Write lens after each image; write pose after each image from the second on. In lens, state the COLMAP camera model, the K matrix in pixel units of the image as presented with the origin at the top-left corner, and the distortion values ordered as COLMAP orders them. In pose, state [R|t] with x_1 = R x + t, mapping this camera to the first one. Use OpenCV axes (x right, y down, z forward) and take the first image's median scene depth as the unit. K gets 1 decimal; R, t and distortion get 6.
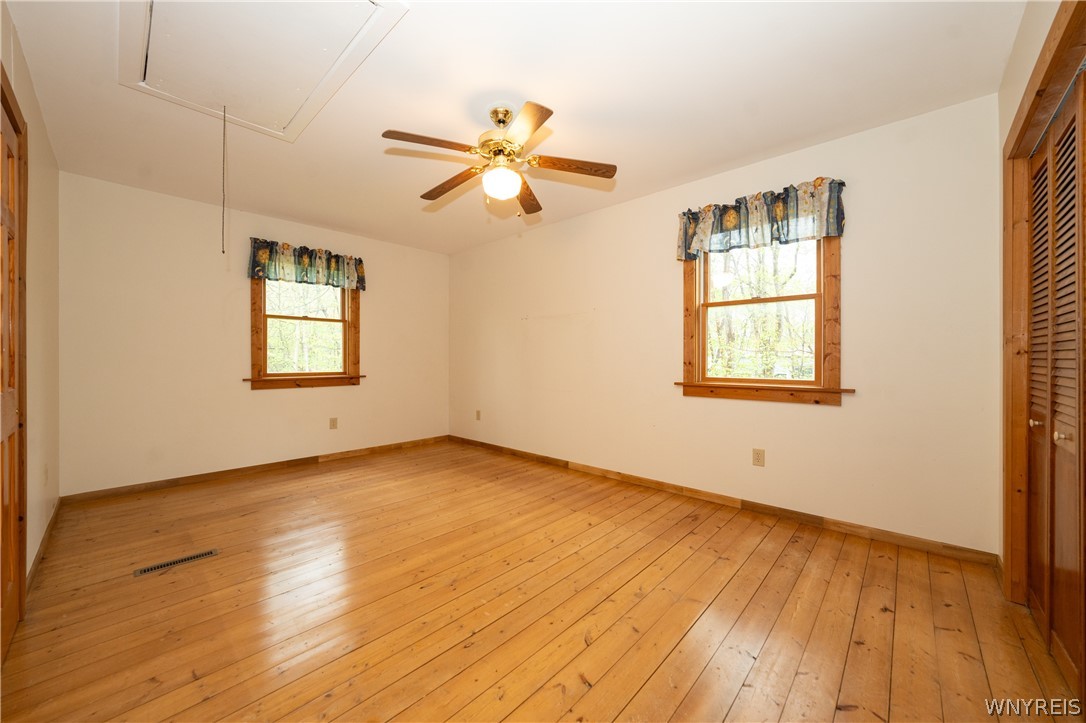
lens RADIAL K [[397.4, 0, 544.0], [0, 397.4, 360.6], [0, 0, 1]] dist [-0.017518, 0.000519]
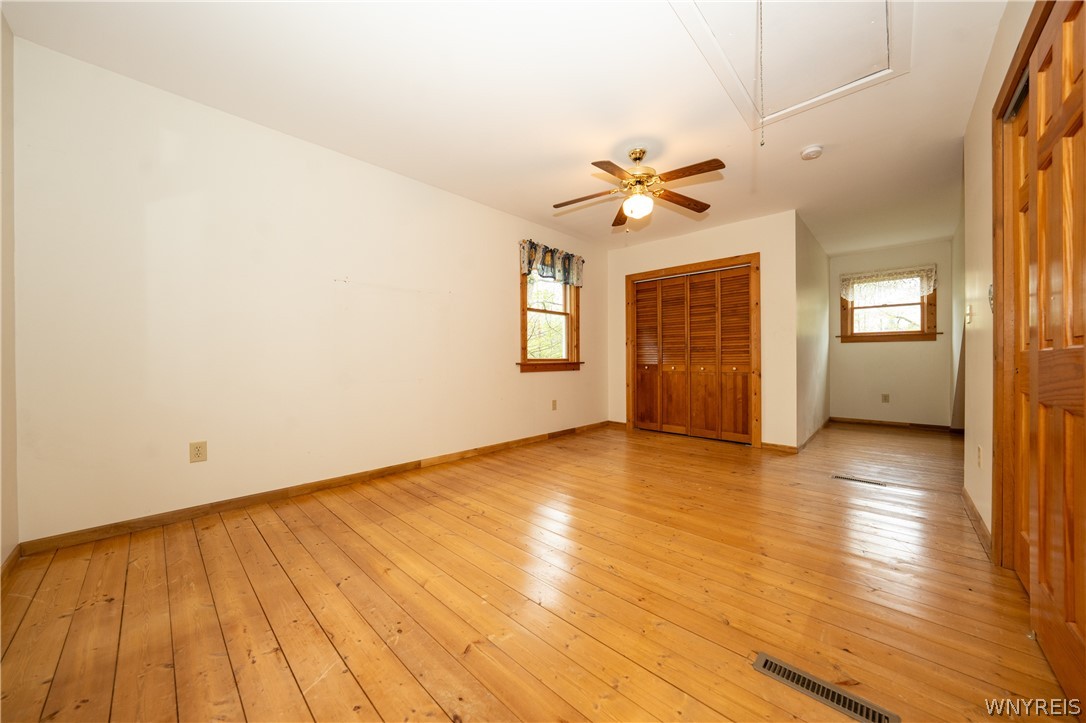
lens RADIAL K [[377.8, 0, 542.9], [0, 377.8, 360.0], [0, 0, 1]] dist [-0.018561, 0.000271]
pose [[0.024618, -0.005913, 0.999679, -0.942791], [0.004314, 0.999974, 0.005809, 0.038558], [-0.999688, 0.004169, 0.024643, 0.886230]]
